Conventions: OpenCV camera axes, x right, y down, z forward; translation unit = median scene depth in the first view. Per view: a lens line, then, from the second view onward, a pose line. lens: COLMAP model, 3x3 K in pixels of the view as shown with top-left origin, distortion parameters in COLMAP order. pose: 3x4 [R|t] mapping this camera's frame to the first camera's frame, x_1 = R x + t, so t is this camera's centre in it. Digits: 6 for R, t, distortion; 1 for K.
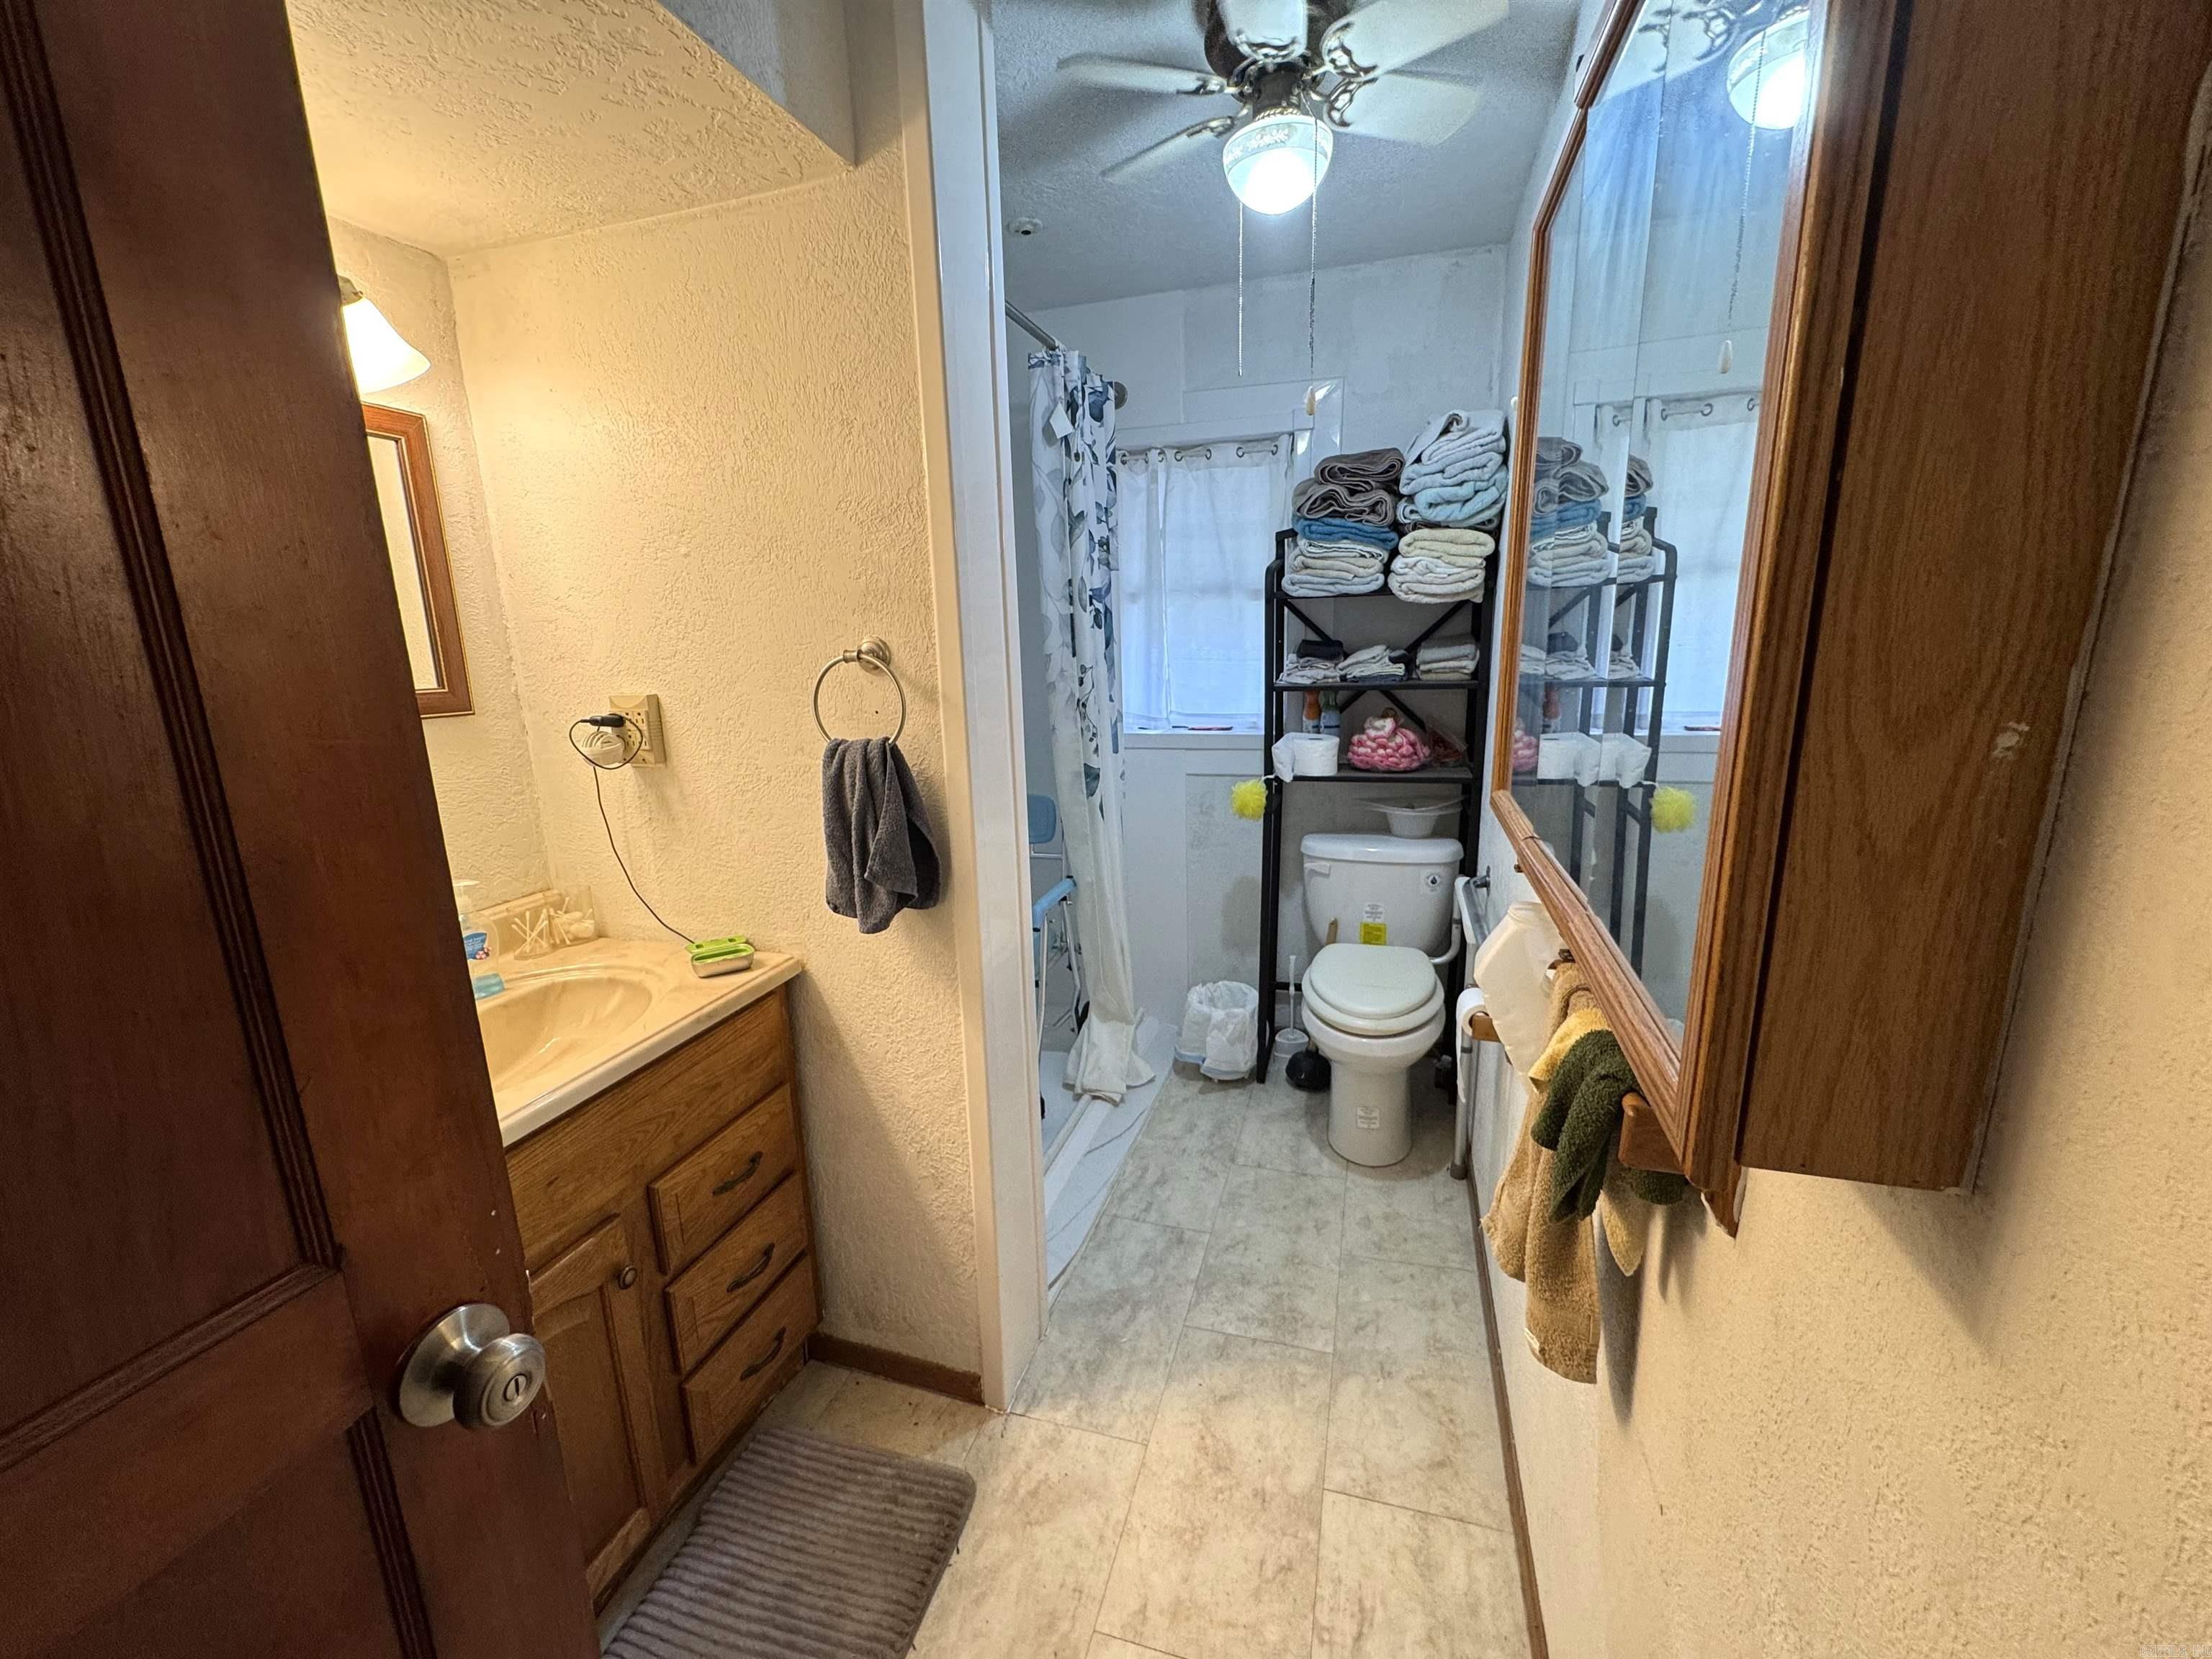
lens RADIAL K [[878.5, 0, 1106.7], [0, 878.5, 827.1], [0, 0, 1]] dist [-0.002689, 0.000133]
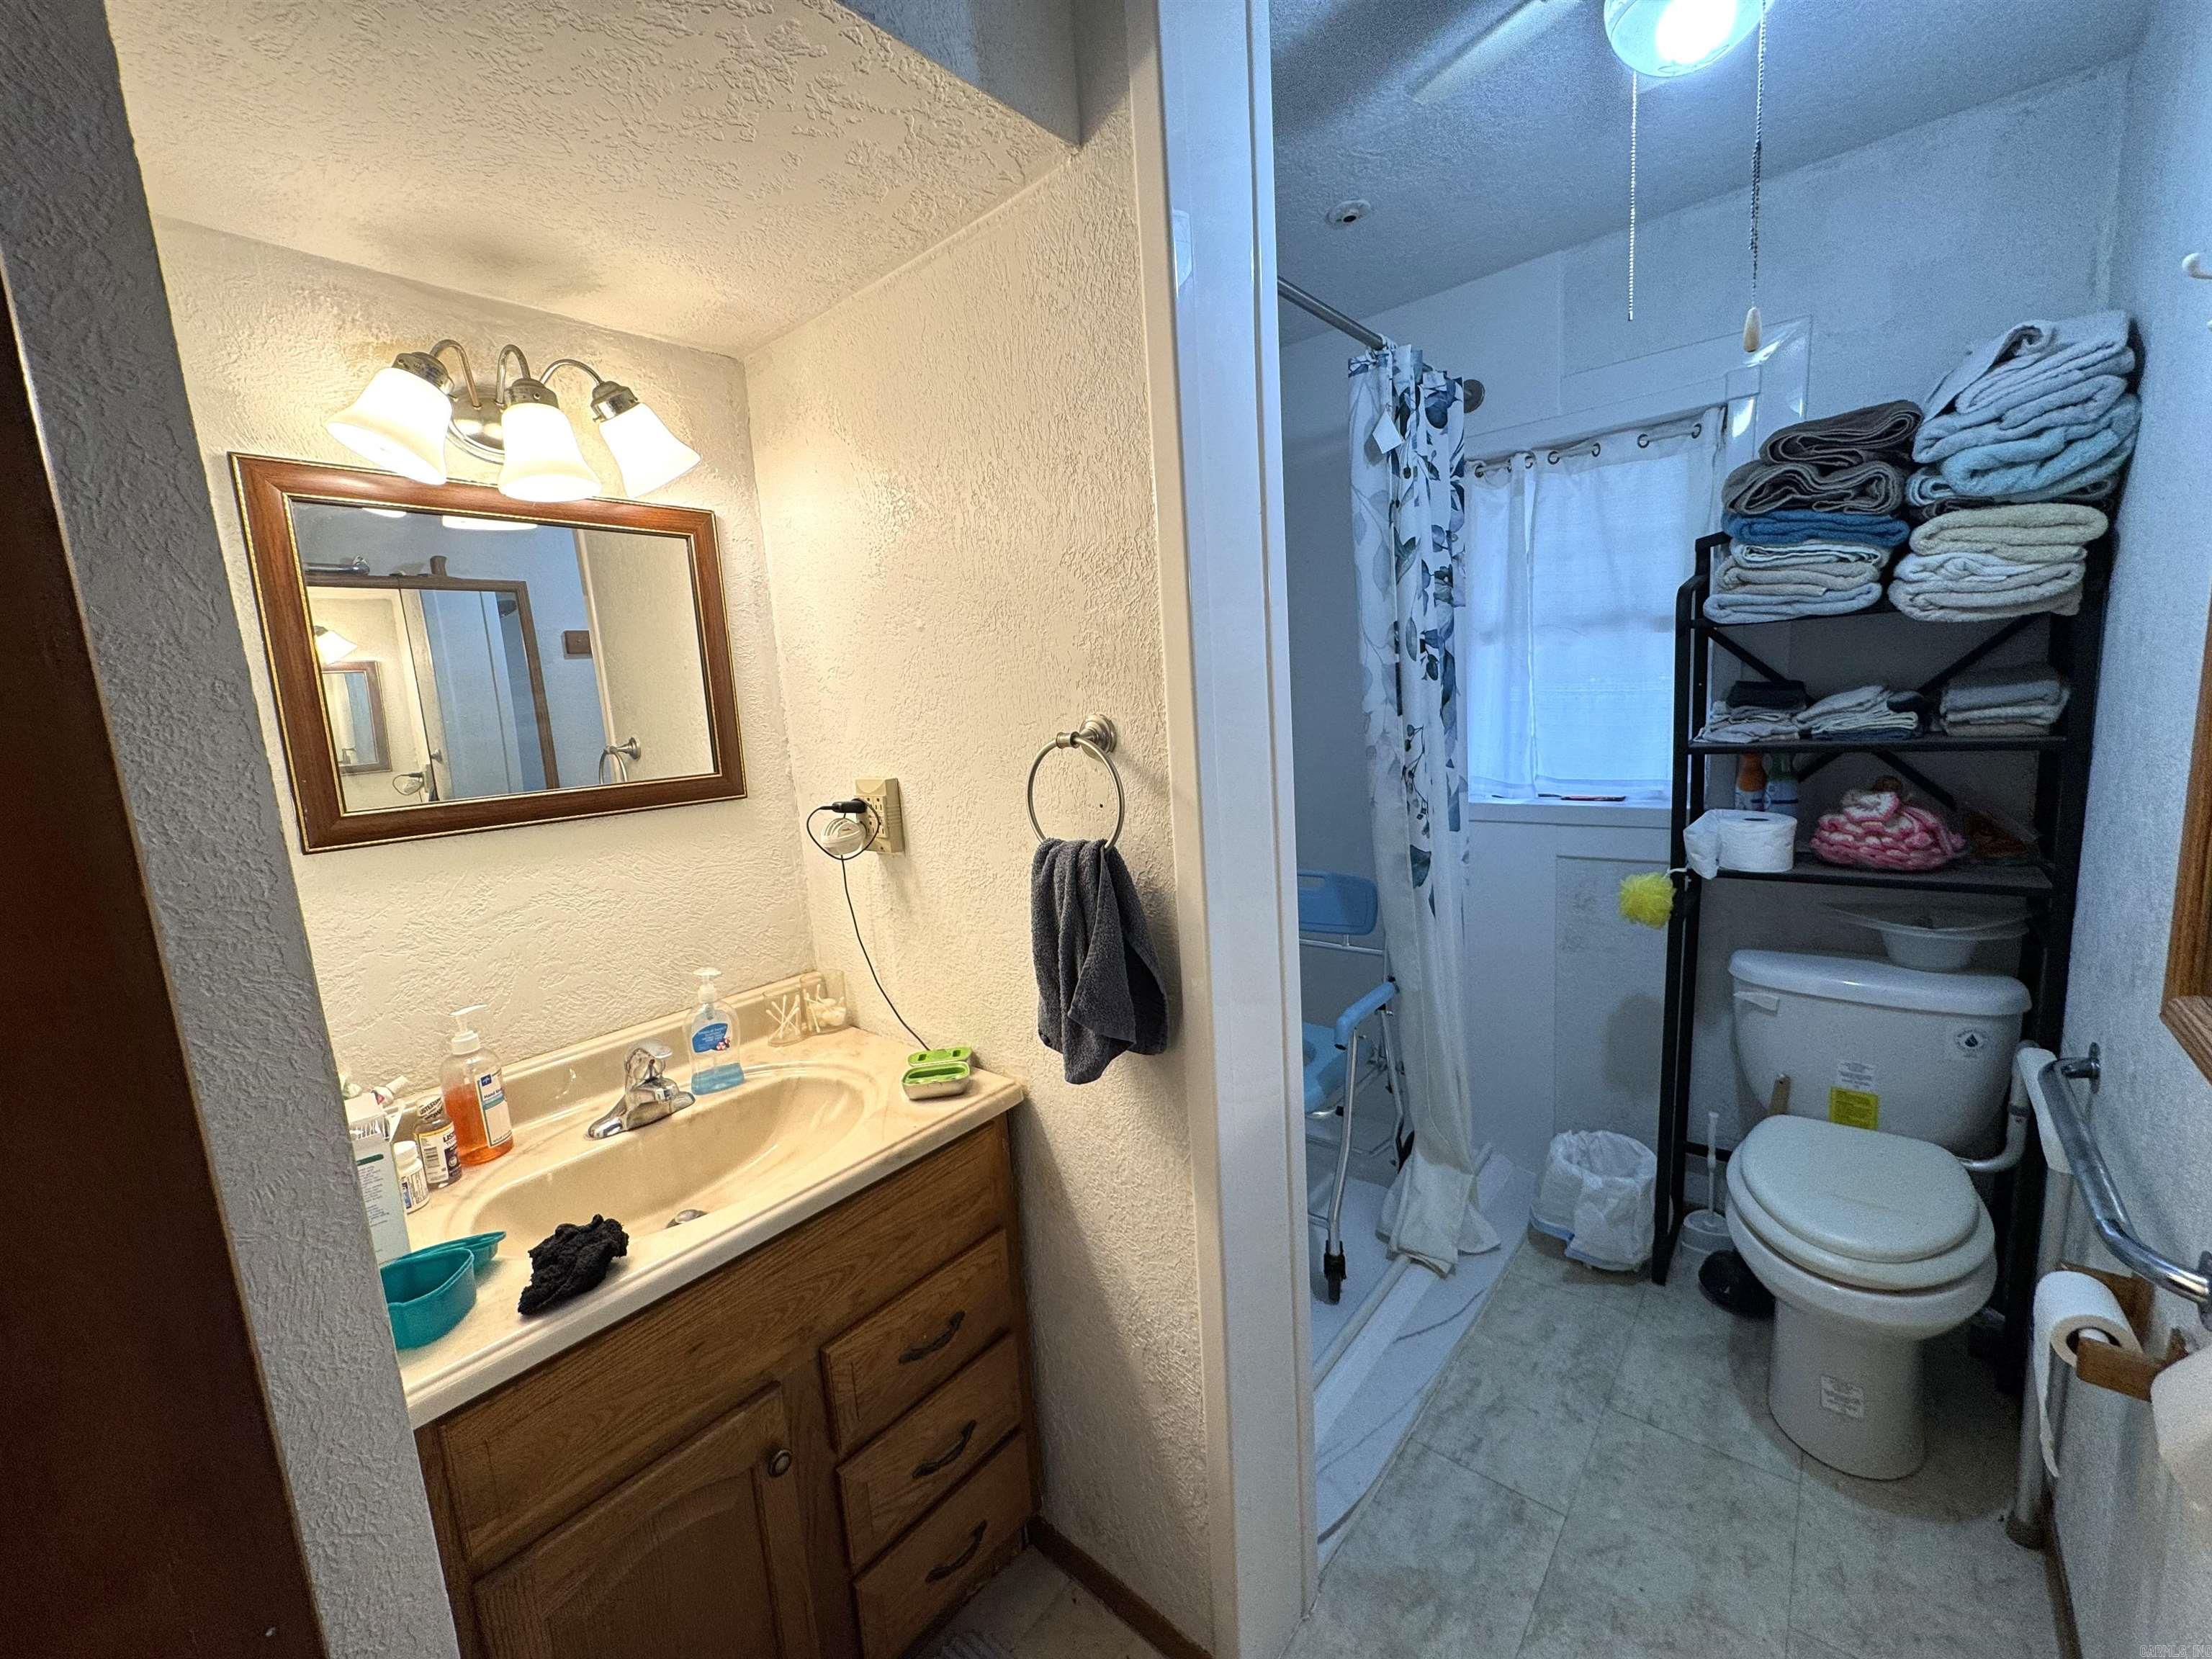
lens RADIAL K [[878.5, 0, 1106.7], [0, 878.5, 827.1], [0, 0, 1]] dist [-0.002689, 0.000133]
pose [[0.918312, 0.025264, -0.395050, 0.041081], [-0.044069, 0.998283, -0.038598, -0.050888], [0.393397, 0.052854, 0.917848, 0.163267]]
